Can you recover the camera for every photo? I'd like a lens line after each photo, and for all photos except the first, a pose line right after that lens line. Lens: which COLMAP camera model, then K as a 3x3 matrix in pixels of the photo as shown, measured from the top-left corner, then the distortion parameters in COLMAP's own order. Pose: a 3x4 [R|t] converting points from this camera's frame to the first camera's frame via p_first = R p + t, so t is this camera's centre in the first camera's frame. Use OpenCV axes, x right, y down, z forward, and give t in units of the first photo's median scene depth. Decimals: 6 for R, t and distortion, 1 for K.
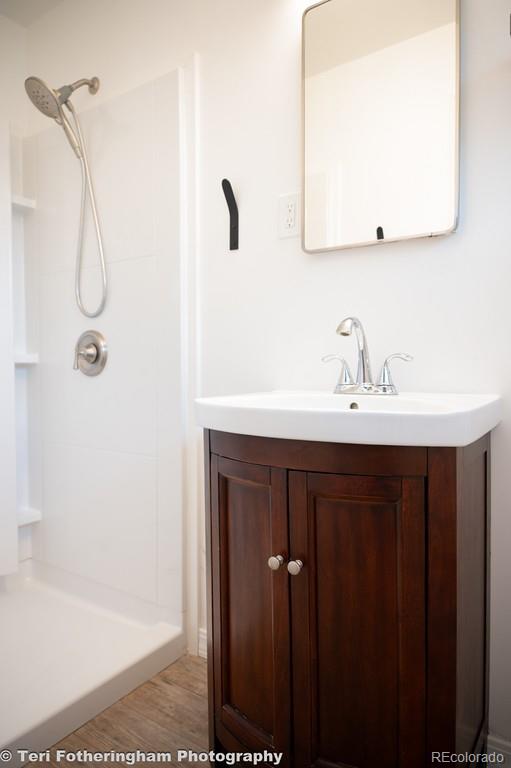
lens RADIAL K [[523.6, 0, 255.5], [0, 523.6, 384.0], [0, 0, 1]] dist [0.000011, 0.002531]
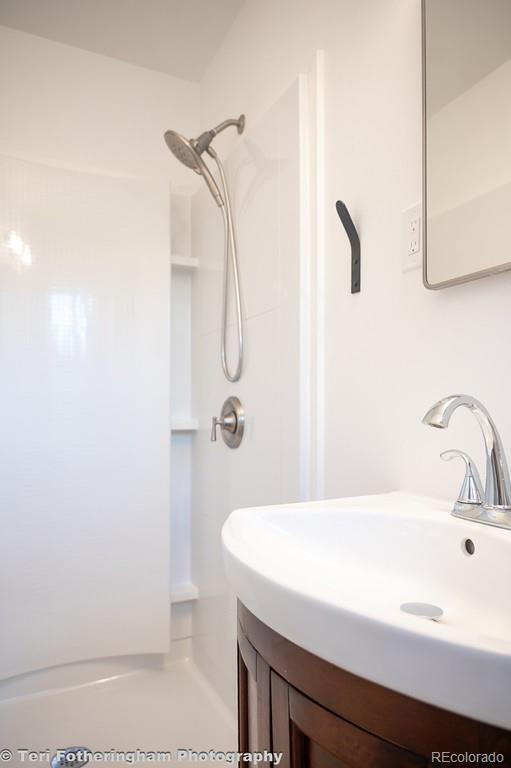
lens RADIAL K [[550.6, 0, 255.8], [0, 550.6, 404.3], [0, 0, 1]] dist [0.003740, 0.002447]
pose [[0.874390, 0.001103, -0.485222, 0.175528], [-0.024108, 0.998861, -0.041174, -0.052263], [0.484624, 0.047699, 0.873421, 0.212149]]
